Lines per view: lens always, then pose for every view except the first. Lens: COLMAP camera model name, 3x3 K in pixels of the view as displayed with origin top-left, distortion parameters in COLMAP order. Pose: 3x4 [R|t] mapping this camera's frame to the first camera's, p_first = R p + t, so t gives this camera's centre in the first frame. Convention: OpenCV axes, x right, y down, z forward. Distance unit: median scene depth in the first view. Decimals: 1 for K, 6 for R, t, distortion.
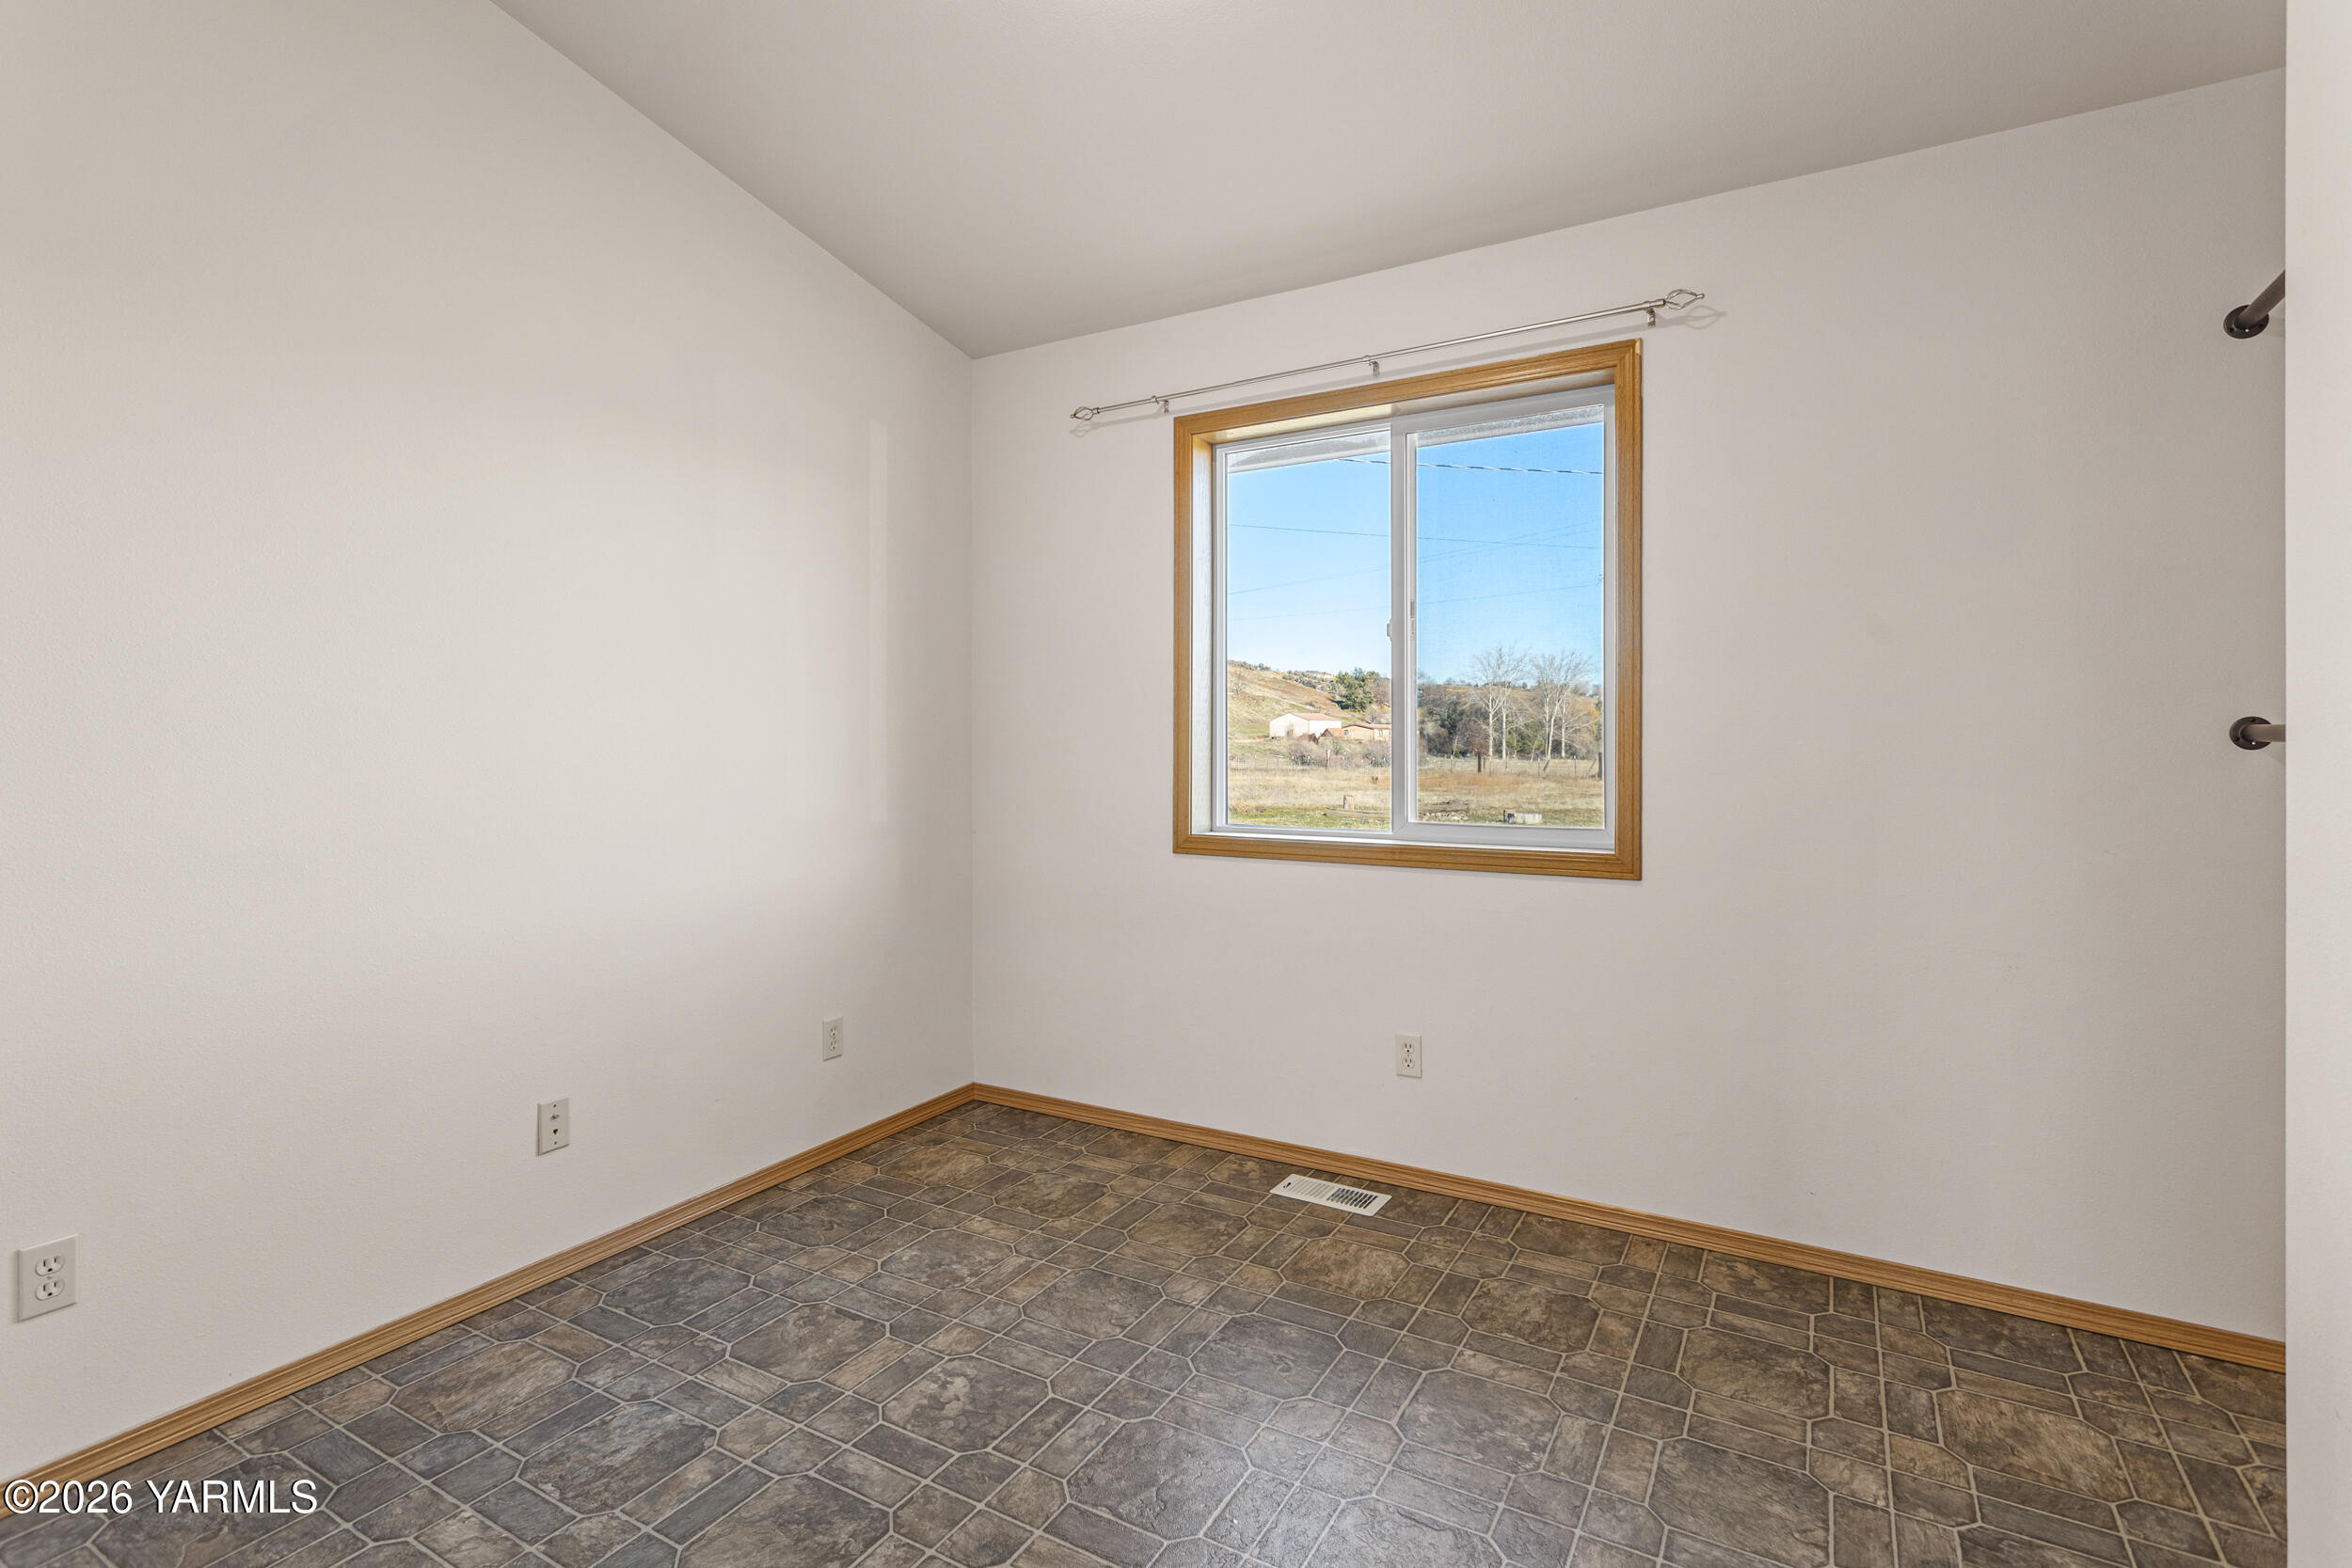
lens RADIAL K [[1122.0, 0, 1191.2], [0, 1122.0, 787.2], [0, 0, 1]] dist [-0.006032, 0.001458]
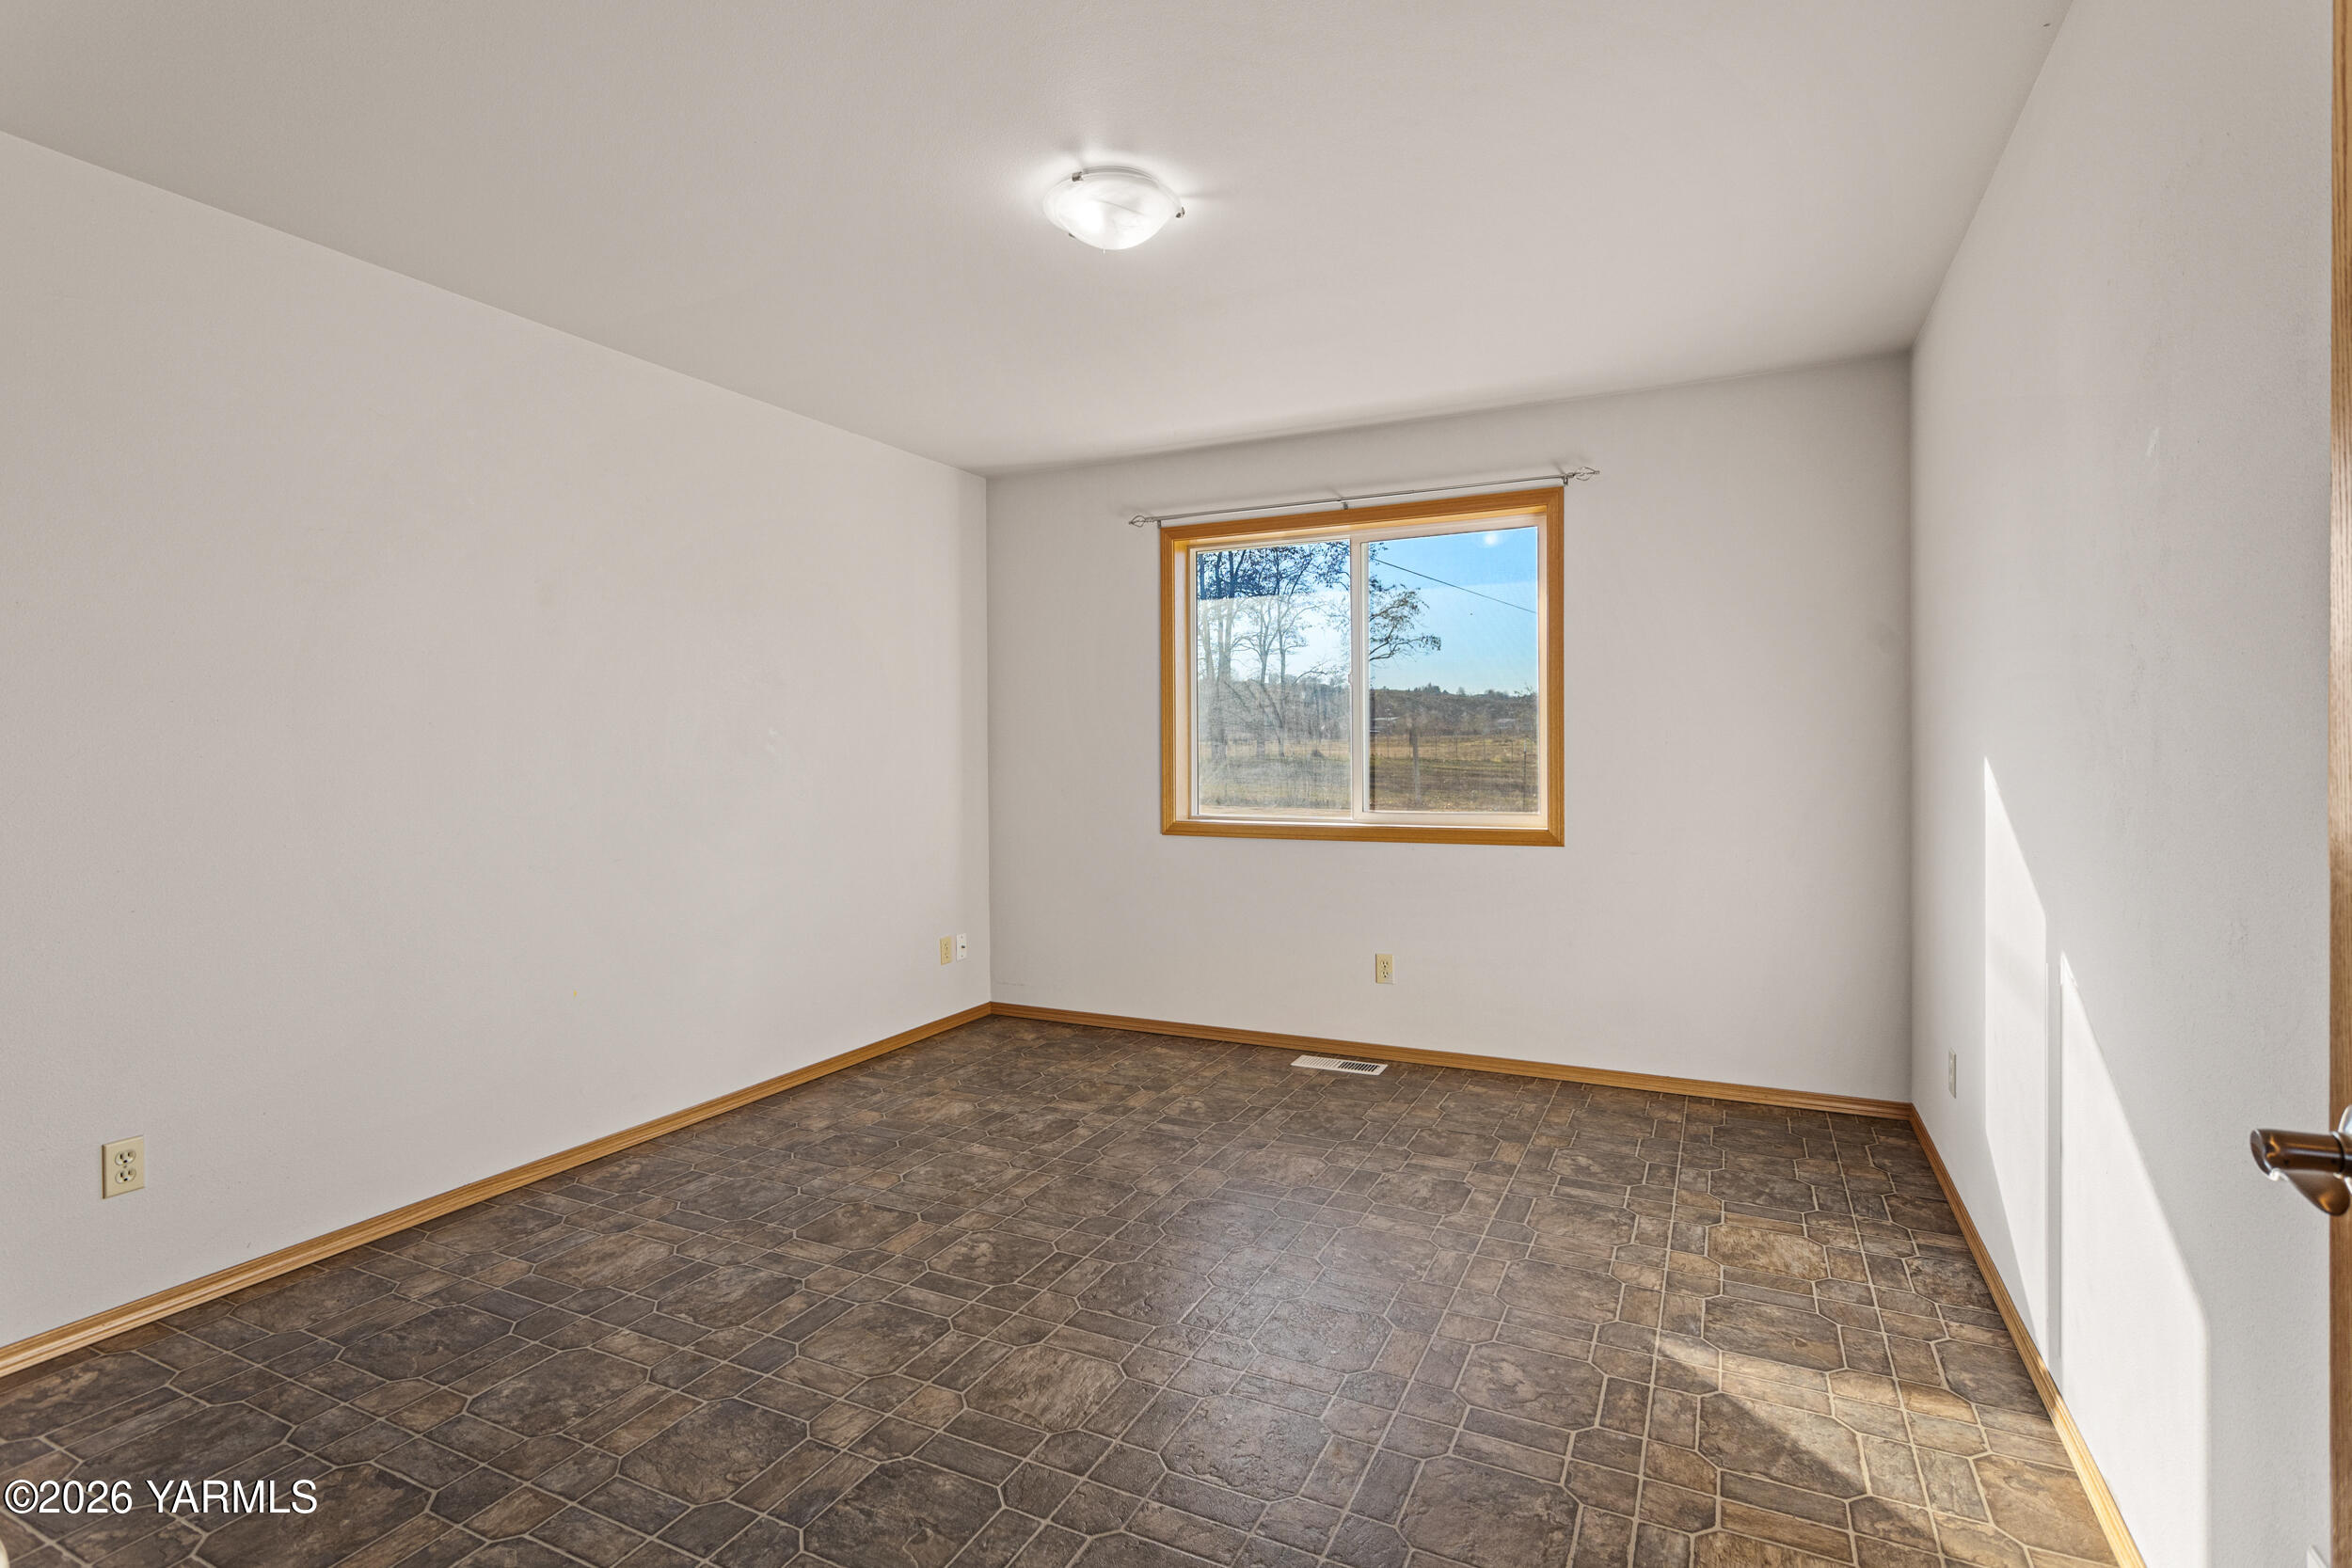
lens RADIAL K [[1122.0, 0, 1165.8], [0, 1122.0, 771.2], [0, 0, 1]] dist [-0.006032, 0.001458]
pose [[0.998767, -0.001875, 0.049604, -0.059990], [0.003303, 0.999582, -0.028731, 0.019372], [-0.049529, 0.028859, 0.998356, -0.324179]]
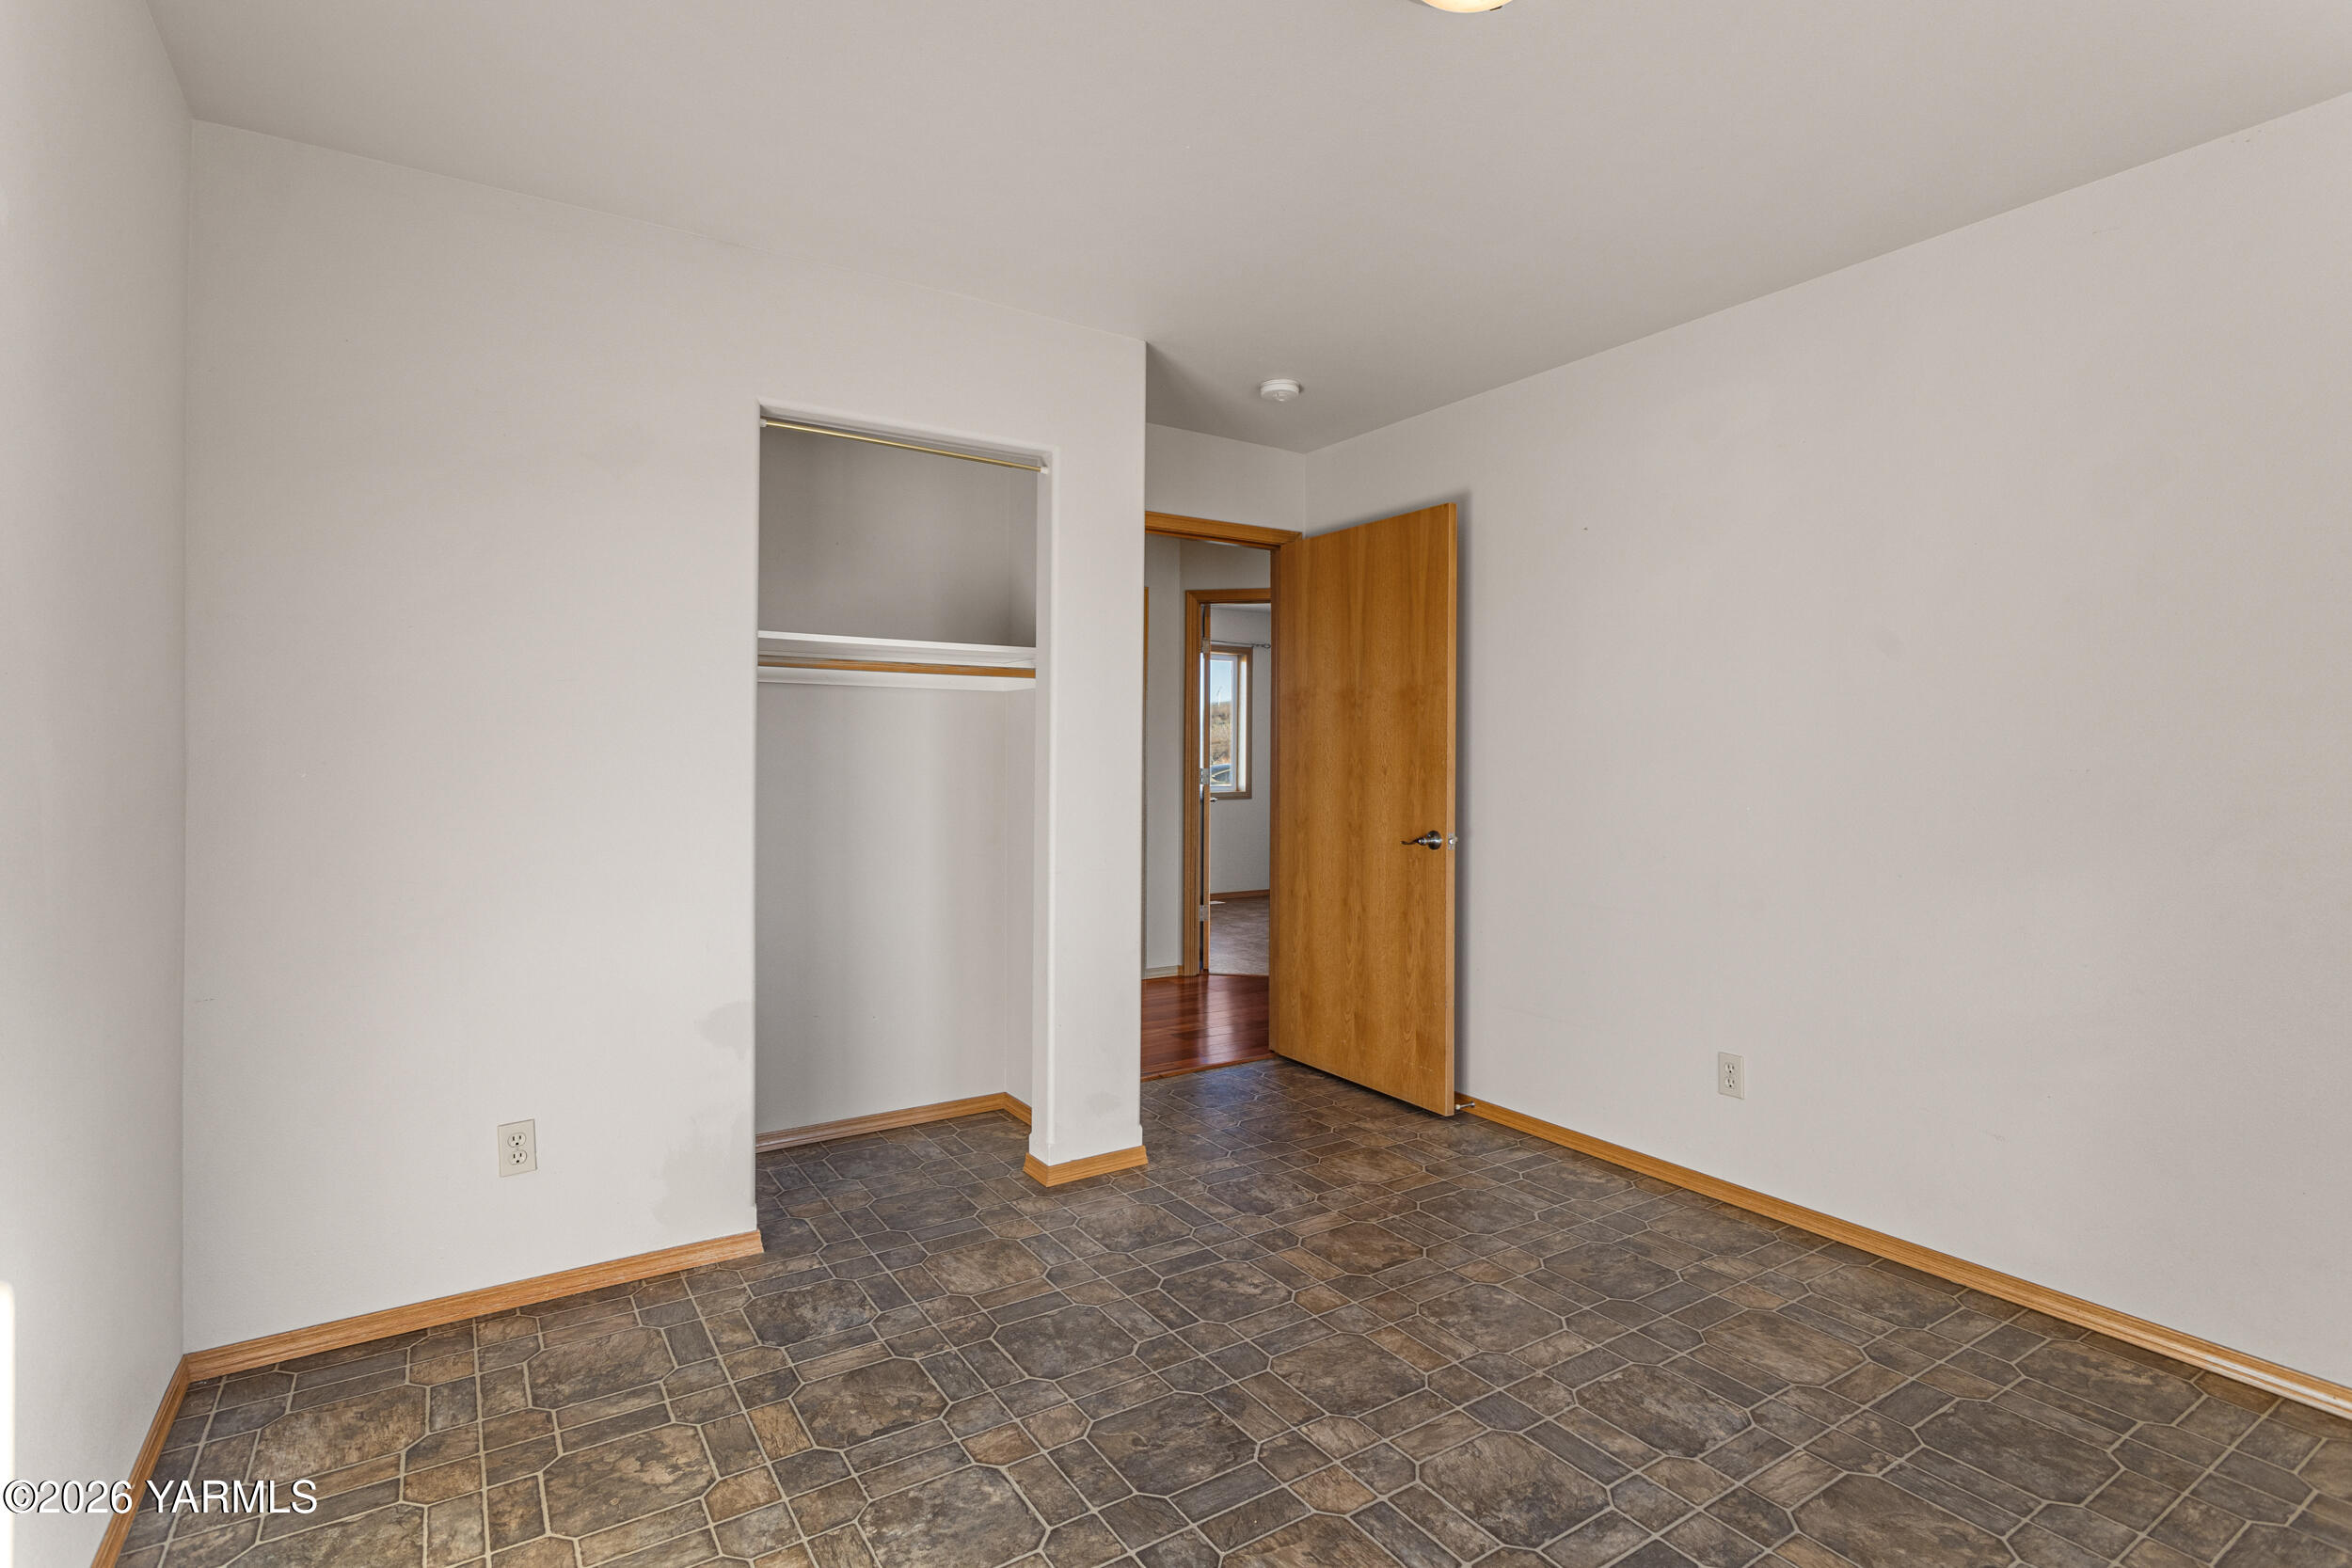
lens RADIAL K [[1122.0, 0, 1156.6], [0, 1122.0, 641.1], [0, 0, 1]] dist [-0.006032, 0.001458]
pose [[-0.470528, -0.082771, -0.878494, 0.966345], [-0.041665, 0.996564, -0.071579, -0.075015], [0.881401, 0.002923, -0.472360, 1.488433]]
